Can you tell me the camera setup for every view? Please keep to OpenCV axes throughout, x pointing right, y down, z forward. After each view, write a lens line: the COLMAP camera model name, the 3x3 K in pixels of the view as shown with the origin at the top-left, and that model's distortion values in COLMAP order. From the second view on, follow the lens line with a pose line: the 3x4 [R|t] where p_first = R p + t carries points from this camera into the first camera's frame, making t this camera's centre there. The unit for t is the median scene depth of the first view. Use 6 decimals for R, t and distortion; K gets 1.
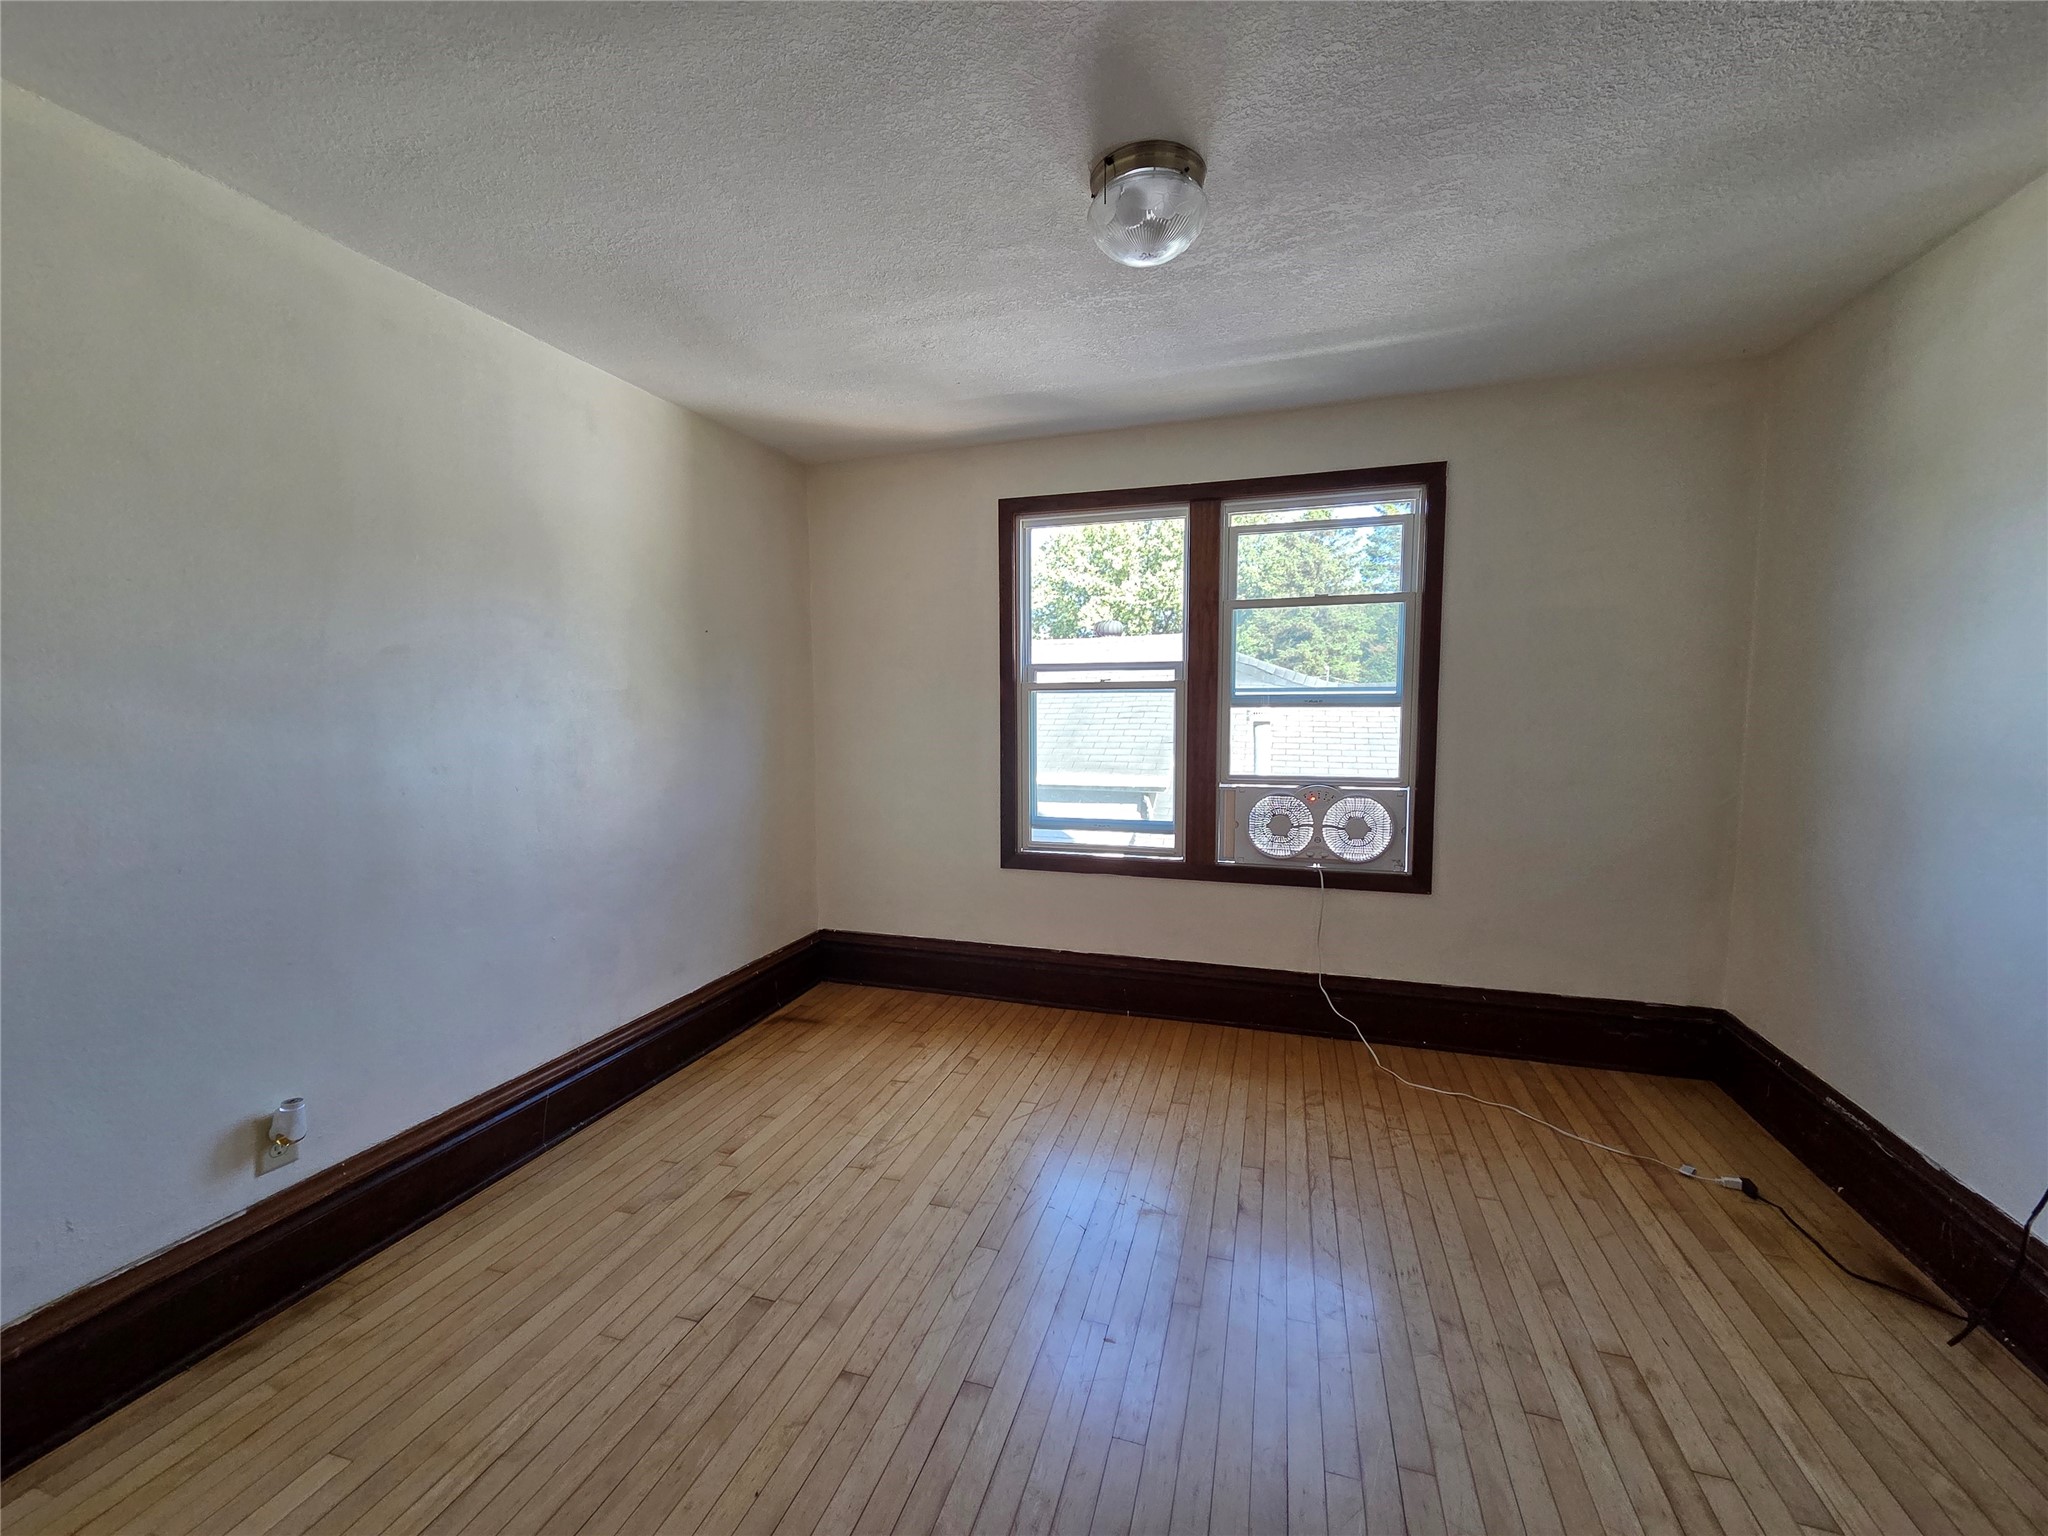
lens RADIAL K [[842.8, 0, 1016.9], [0, 842.8, 775.8], [0, 0, 1]] dist [0.001899, 0.000430]
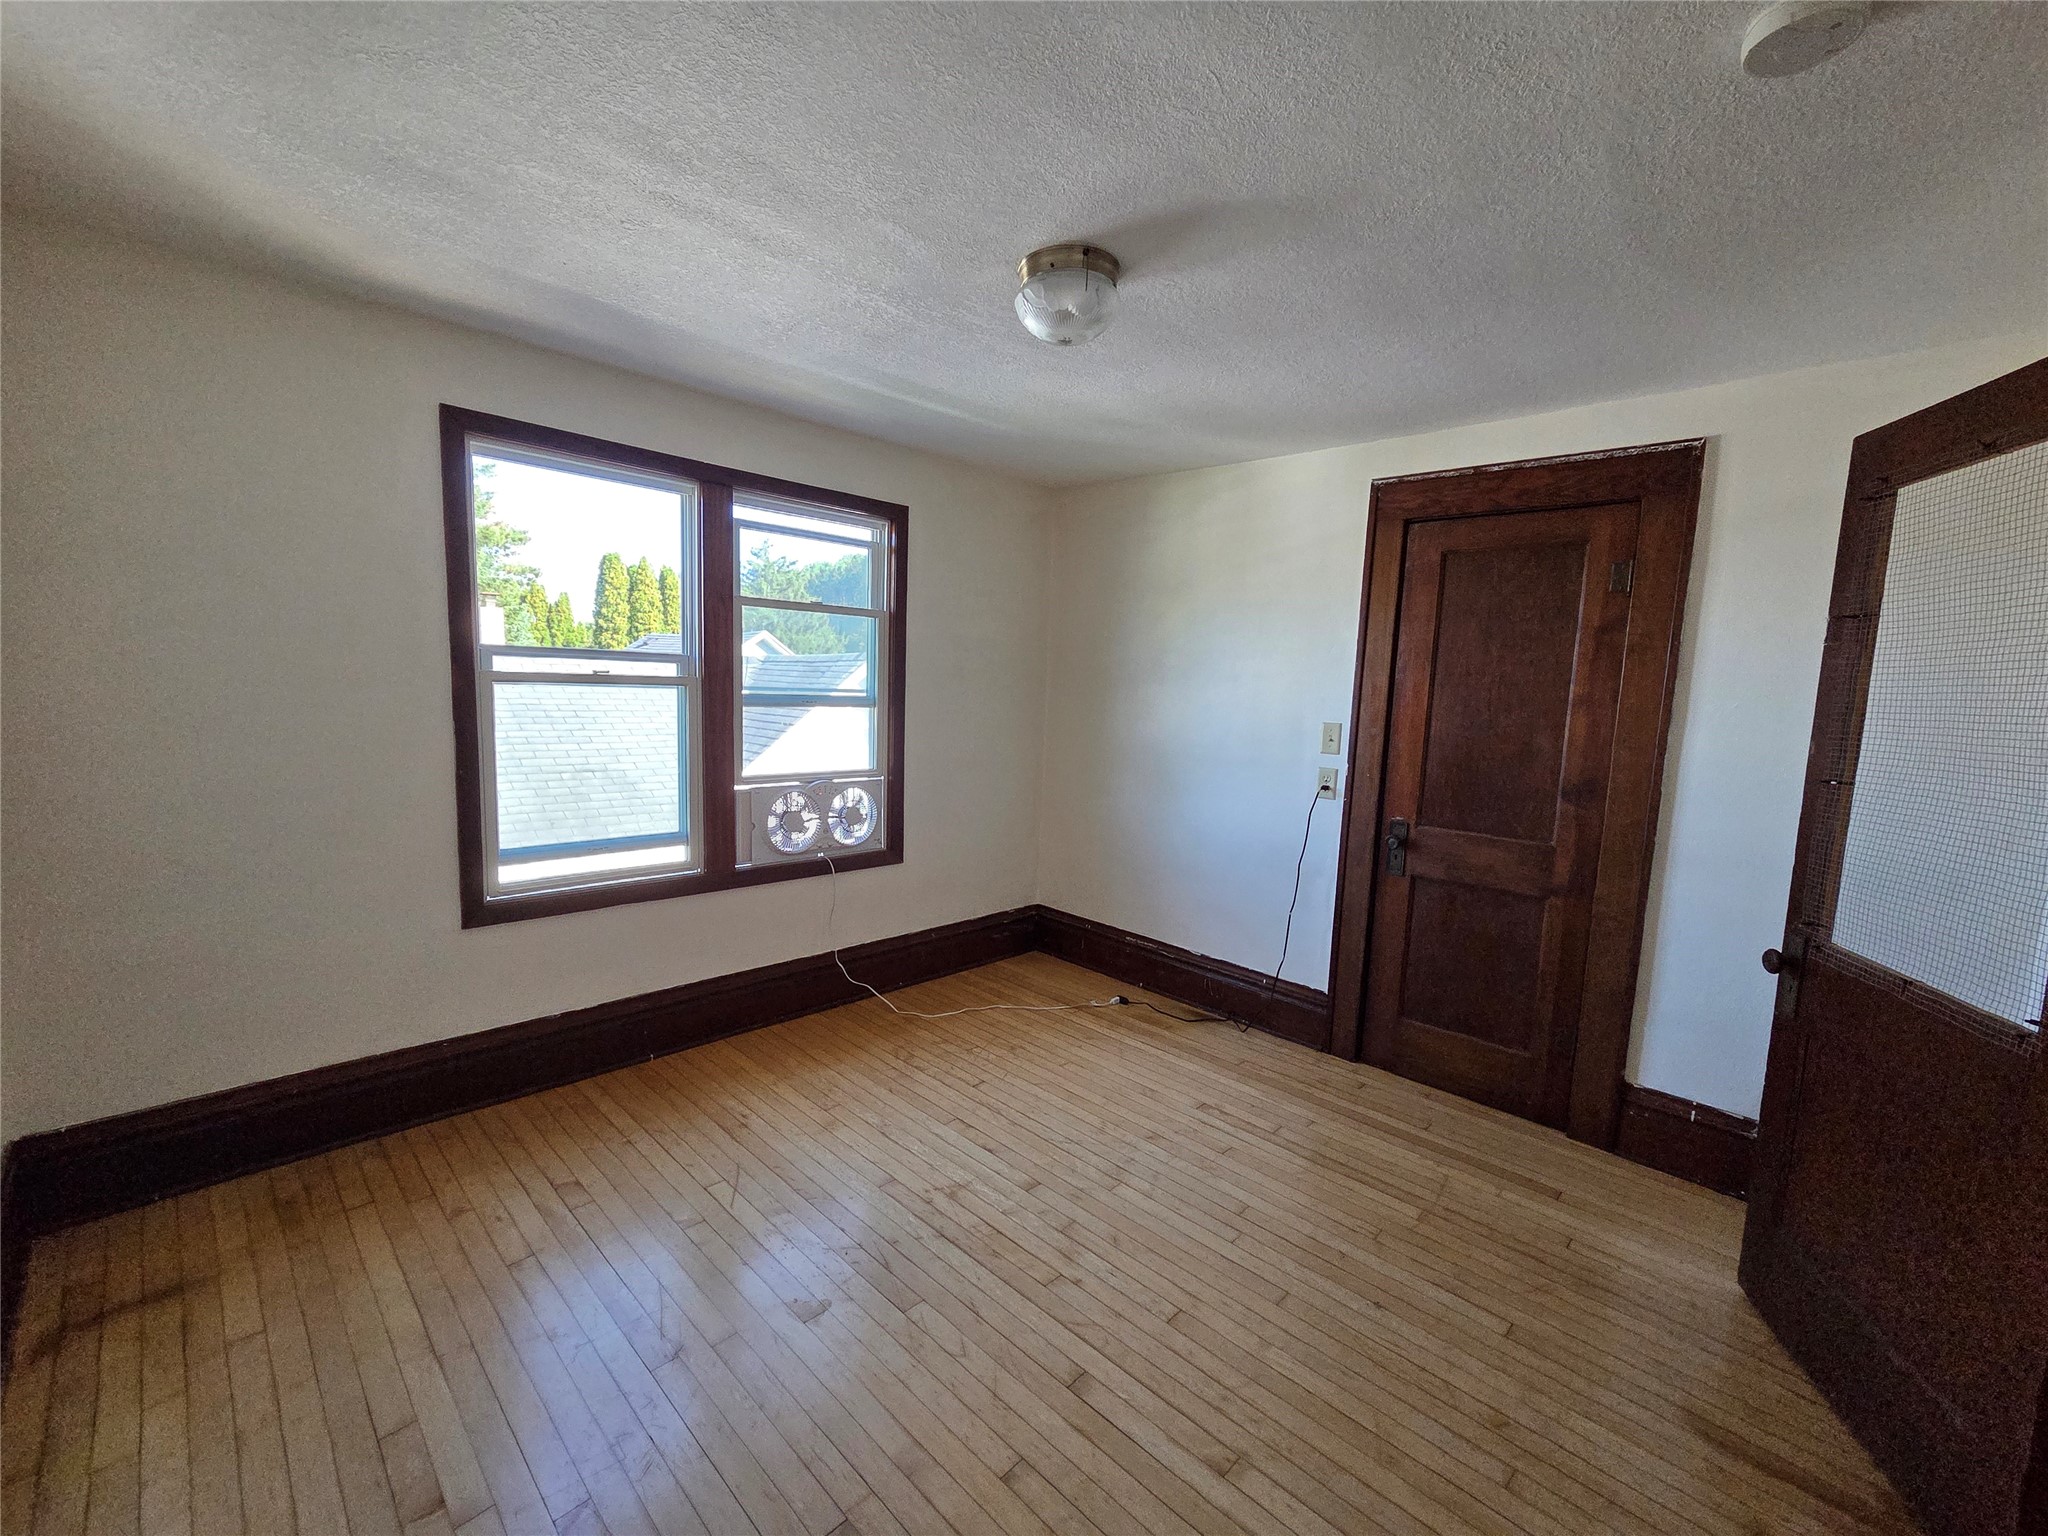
lens RADIAL K [[842.8, 0, 1016.9], [0, 842.8, 775.8], [0, 0, 1]] dist [0.001899, 0.000430]
pose [[0.447961, -0.078483, 0.890601, -0.492568], [0.032786, 0.996912, 0.071361, -0.063813], [-0.893452, -0.002768, 0.449151, 0.294789]]
